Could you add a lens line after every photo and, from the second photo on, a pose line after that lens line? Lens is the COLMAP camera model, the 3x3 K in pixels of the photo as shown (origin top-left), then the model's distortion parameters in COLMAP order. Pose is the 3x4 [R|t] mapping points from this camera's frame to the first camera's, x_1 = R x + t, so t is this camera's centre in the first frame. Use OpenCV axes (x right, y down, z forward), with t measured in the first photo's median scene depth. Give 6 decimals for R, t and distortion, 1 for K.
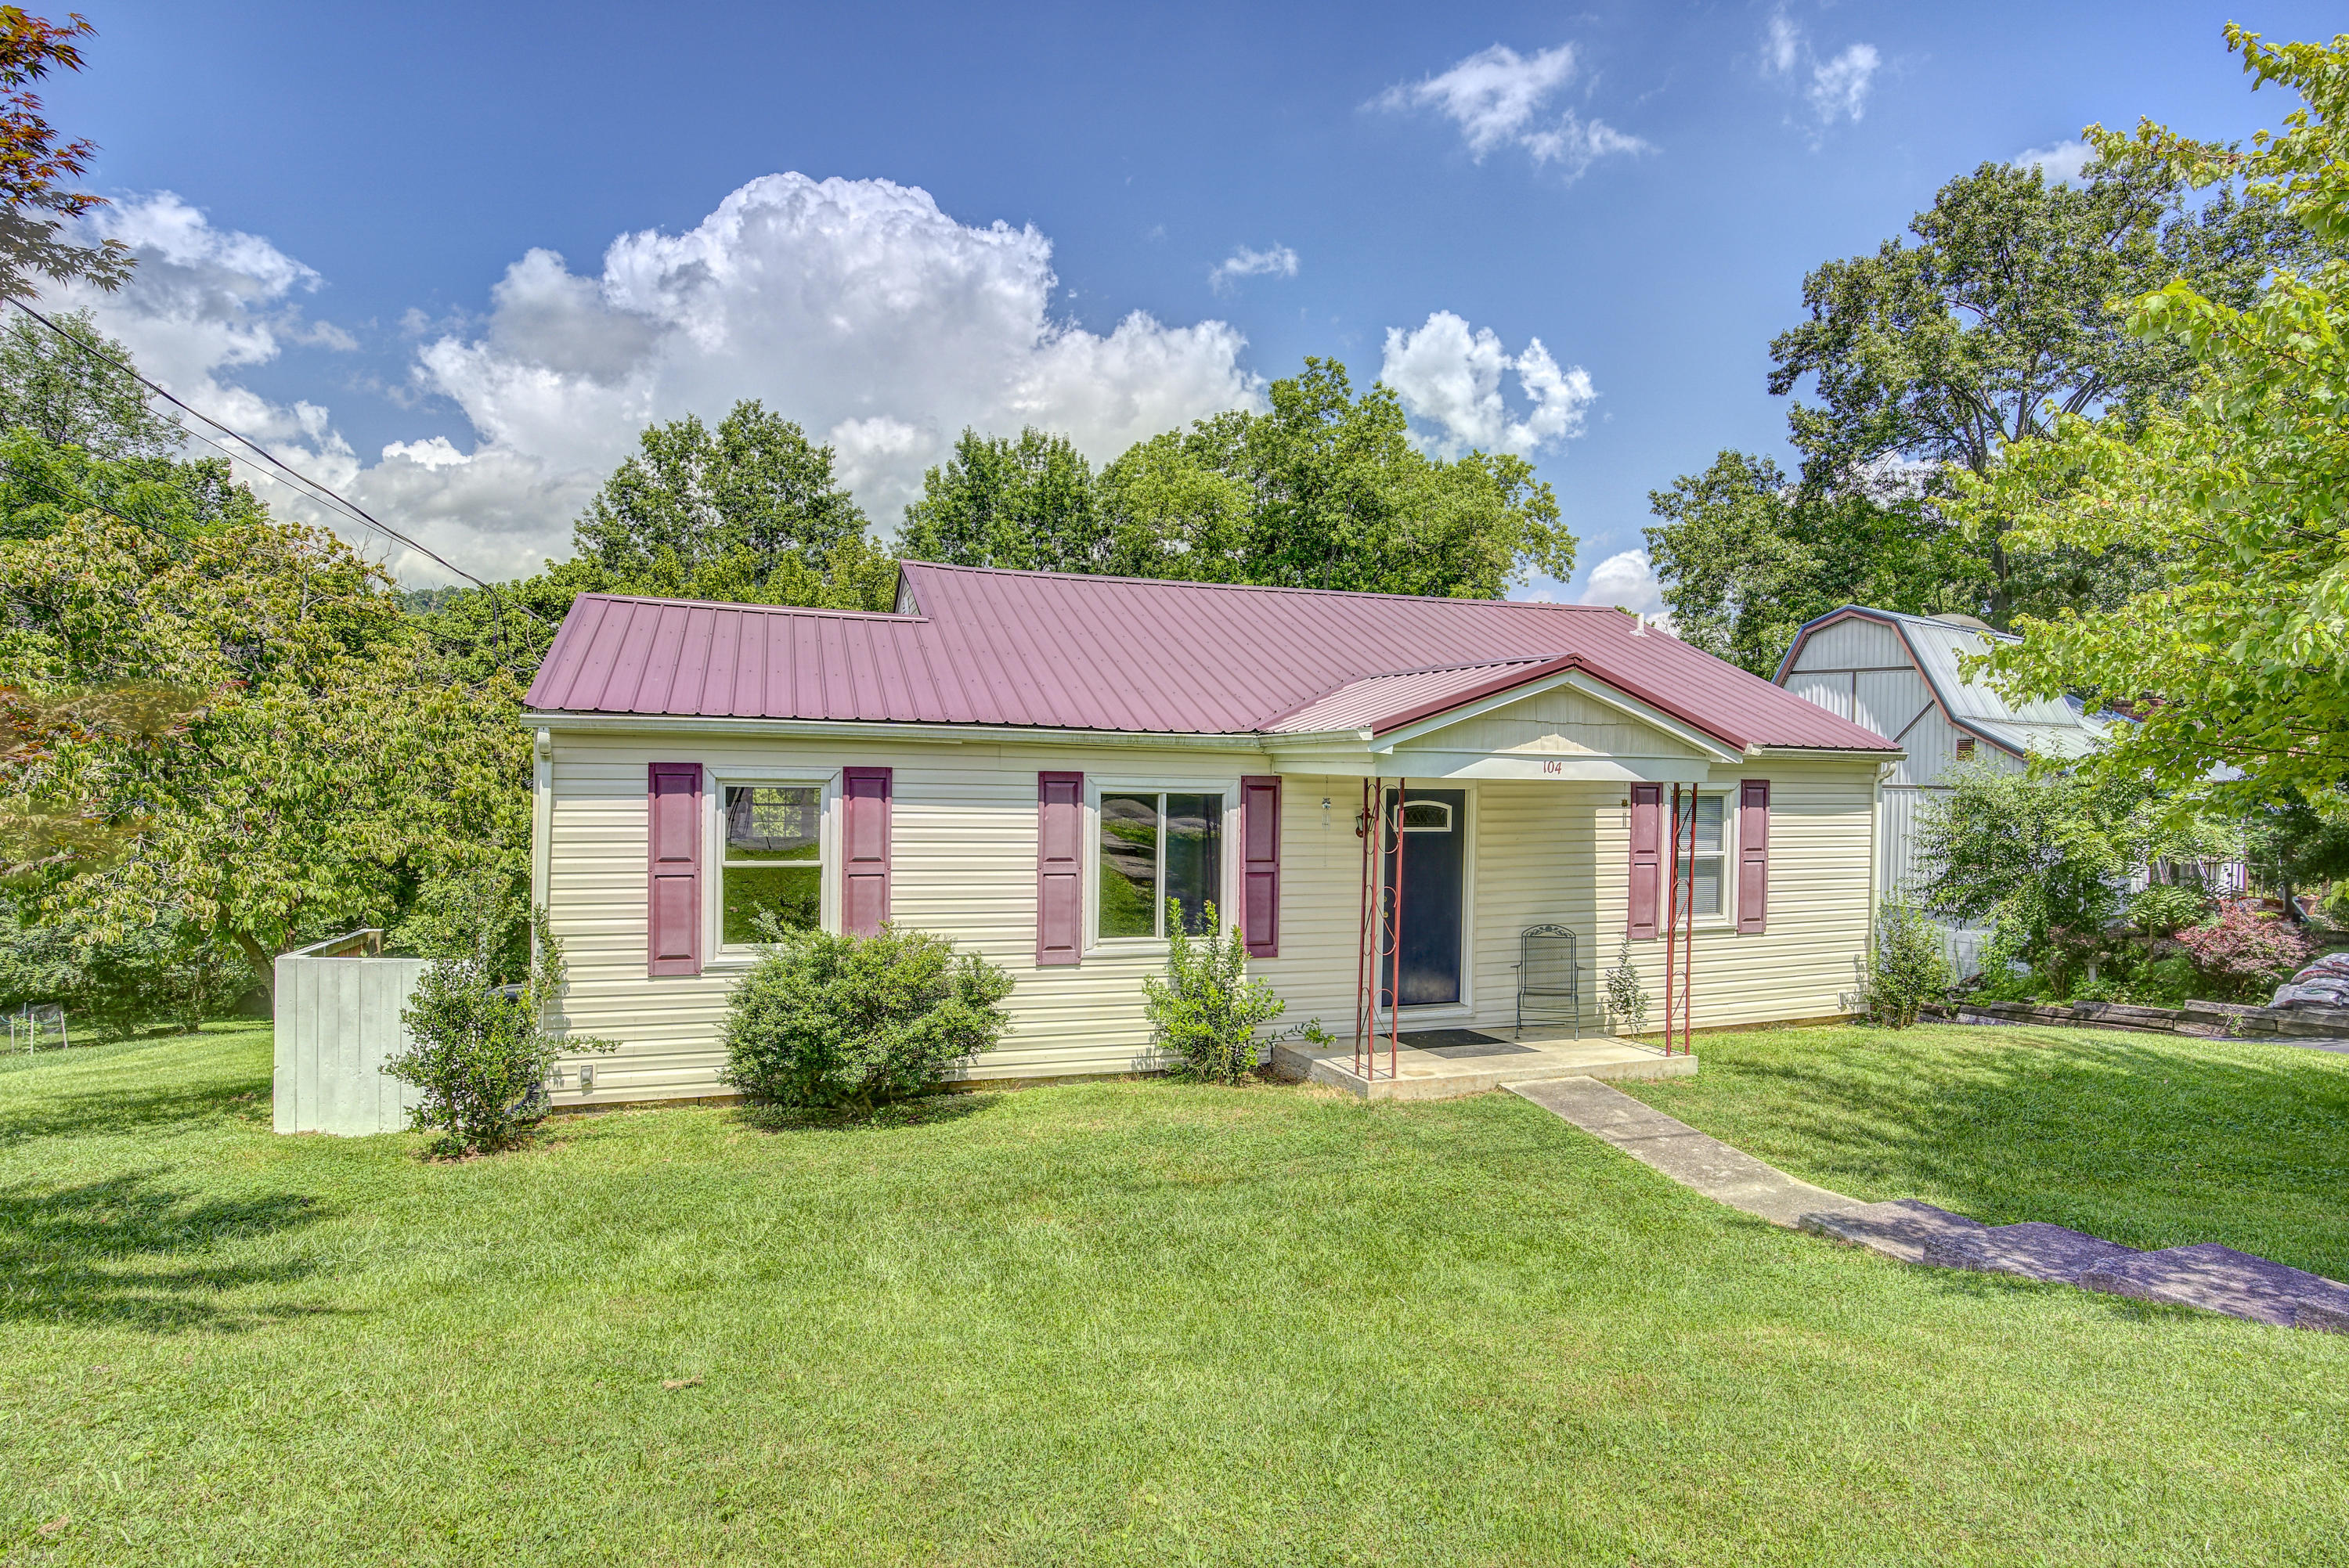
lens RADIAL K [[1246.2, 0, 1181.0], [0, 1246.2, 752.2], [0, 0, 1]] dist [-0.044911, 0.002013]
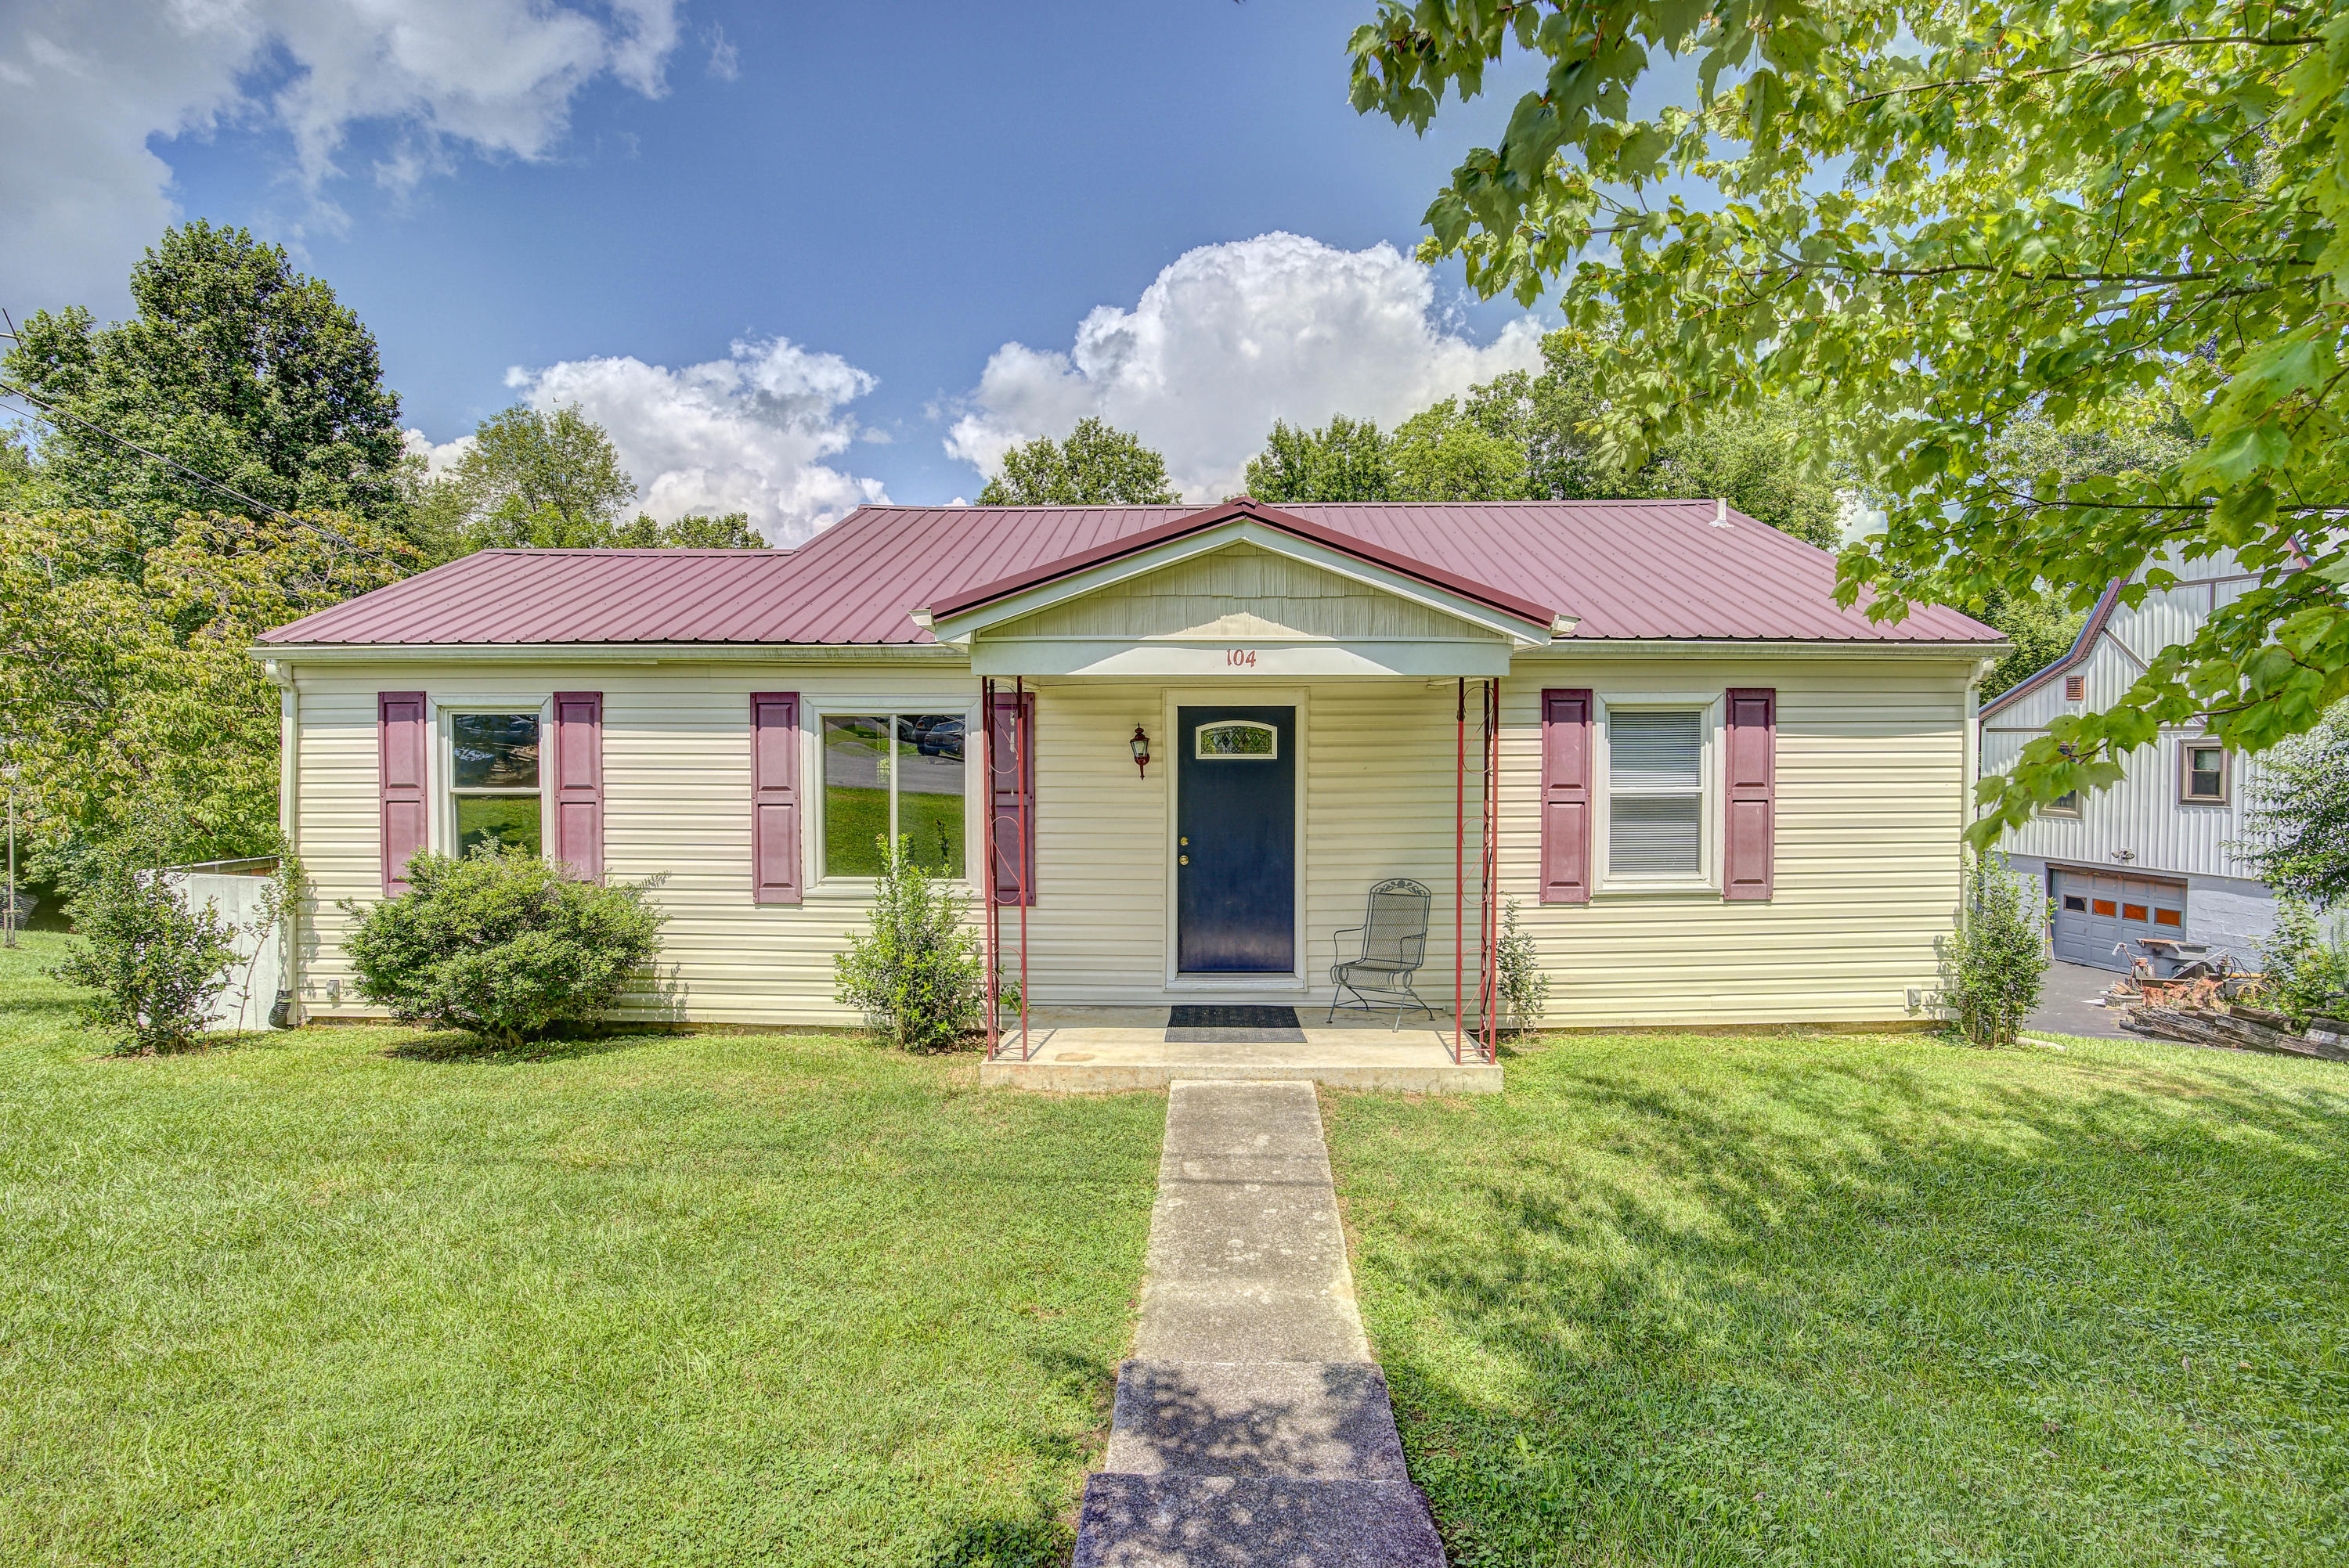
lens RADIAL K [[1122.2, 0, 1176.0], [0, 1122.2, 749.6], [0, 0, 1]] dist [-0.069240, 0.028811]
pose [[0.936564, -0.014850, -0.350183, 0.464730], [0.020383, 0.999719, 0.012119, 0.053836], [0.349904, -0.018488, 0.936603, 0.342242]]
